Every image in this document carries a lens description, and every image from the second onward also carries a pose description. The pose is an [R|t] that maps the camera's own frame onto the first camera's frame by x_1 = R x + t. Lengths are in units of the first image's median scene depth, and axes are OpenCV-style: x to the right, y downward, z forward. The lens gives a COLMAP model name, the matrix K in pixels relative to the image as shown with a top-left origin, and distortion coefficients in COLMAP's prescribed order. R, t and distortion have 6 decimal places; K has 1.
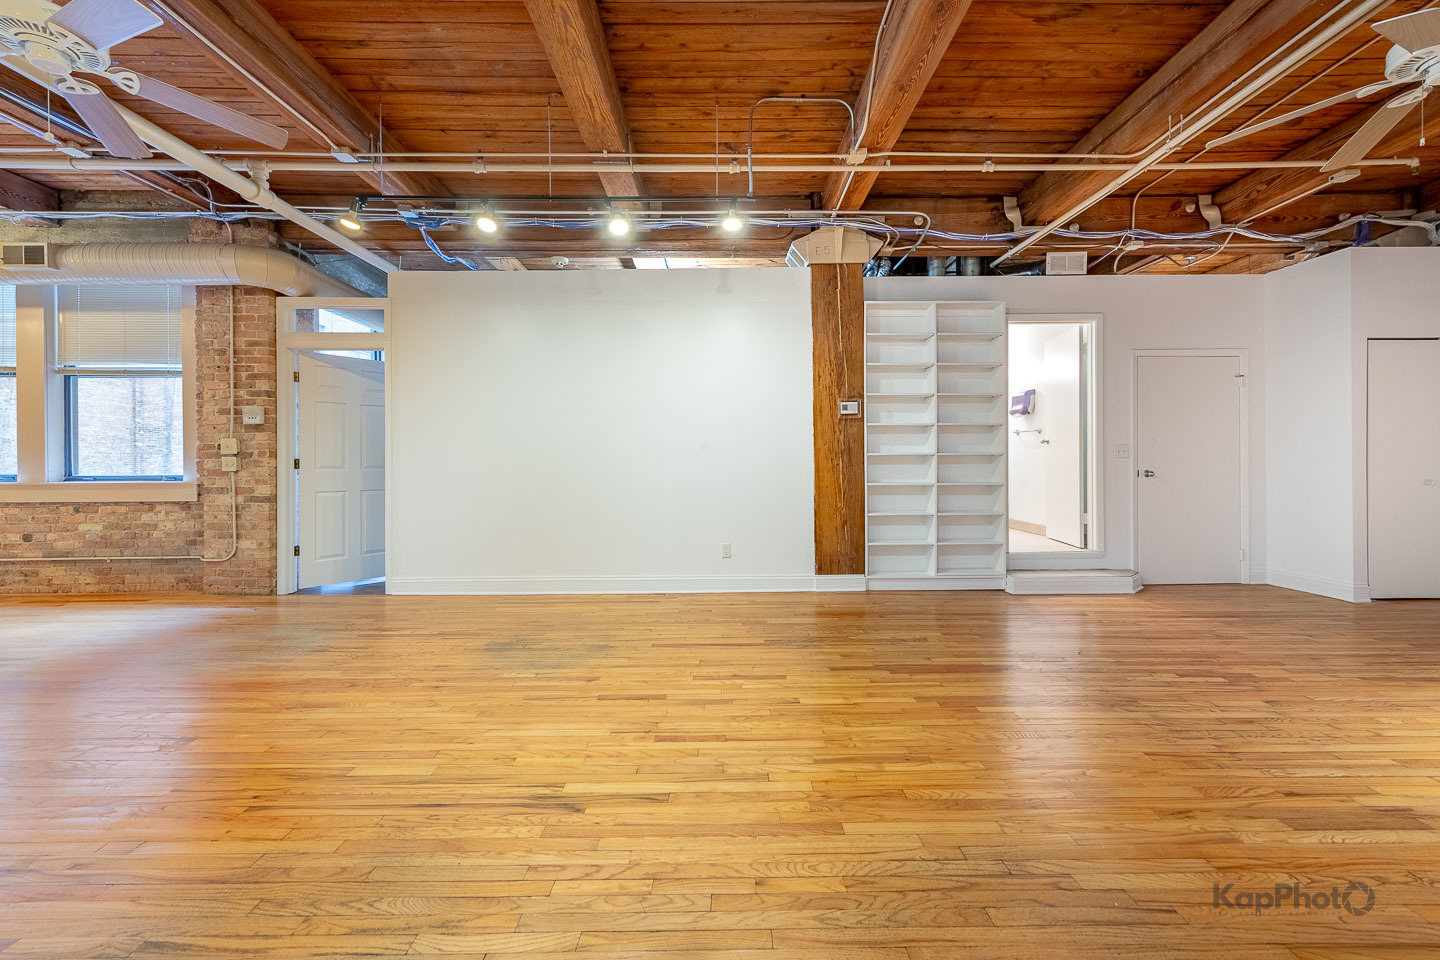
lens RADIAL K [[559.3, 0, 724.5], [0, 559.3, 459.3], [0, 0, 1]] dist [0.007265, -0.000393]
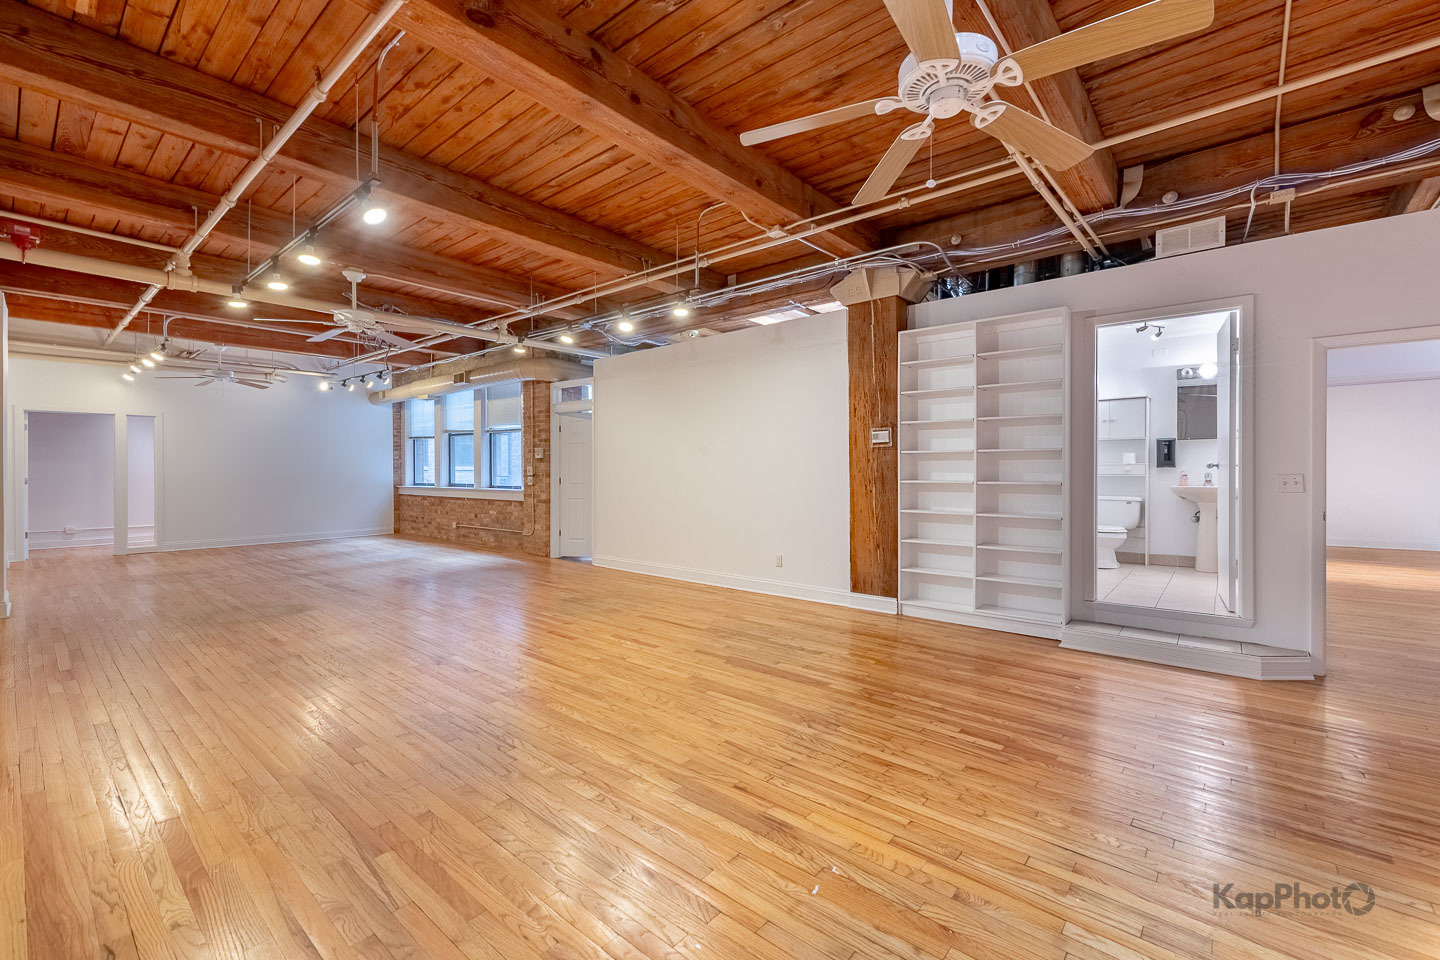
lens RADIAL K [[548.2, 0, 747.8], [0, 548.2, 473.0], [0, 0, 1]] dist [0.002680, -0.000324]
pose [[0.798108, 0.009617, -0.602438, 0.688237], [-0.006890, 0.999953, 0.006835, -0.032147], [0.602475, -0.001304, 0.798137, 0.035146]]
